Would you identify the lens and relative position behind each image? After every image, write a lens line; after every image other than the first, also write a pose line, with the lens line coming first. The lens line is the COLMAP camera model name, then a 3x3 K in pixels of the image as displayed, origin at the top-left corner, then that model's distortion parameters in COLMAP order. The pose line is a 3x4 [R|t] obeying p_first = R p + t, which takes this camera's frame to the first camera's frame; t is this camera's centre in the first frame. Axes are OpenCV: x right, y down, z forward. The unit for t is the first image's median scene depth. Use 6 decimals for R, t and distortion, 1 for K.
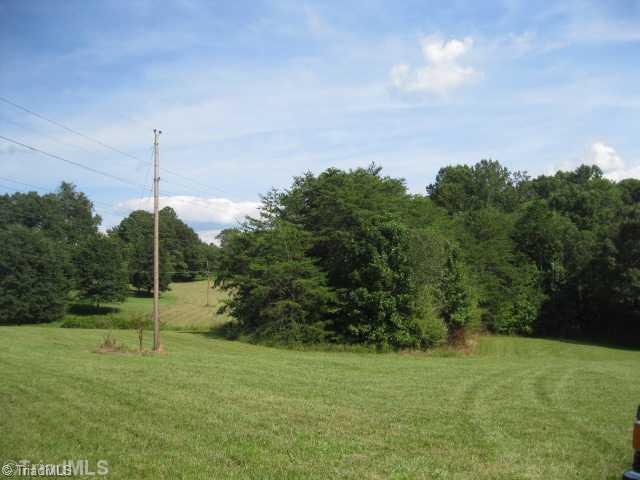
lens RADIAL K [[655.0, 0, 320.2], [0, 655.0, 240.4], [0, 0, 1]] dist [0.006188, 0.000000]
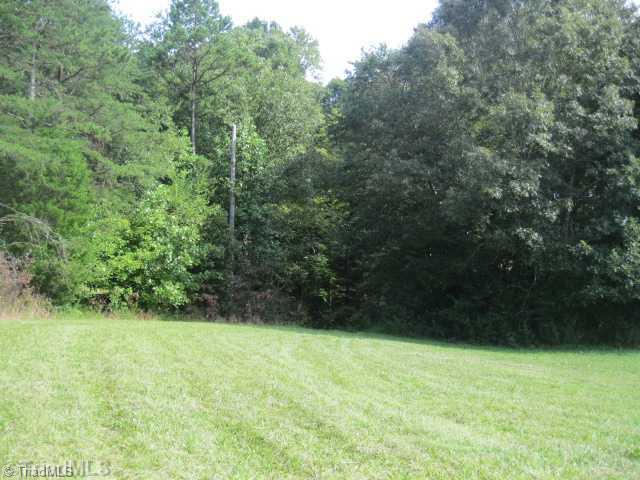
lens RADIAL K [[655.0, 0, 319.7], [0, 655.0, 240.9], [0, 0, 1]] dist [0.006188, 0.000000]
pose [[0.821765, 0.050539, 0.567581, 0.193633], [-0.060857, 0.998146, -0.000766, 0.105298], [-0.566568, -0.033912, 0.823317, 0.695702]]
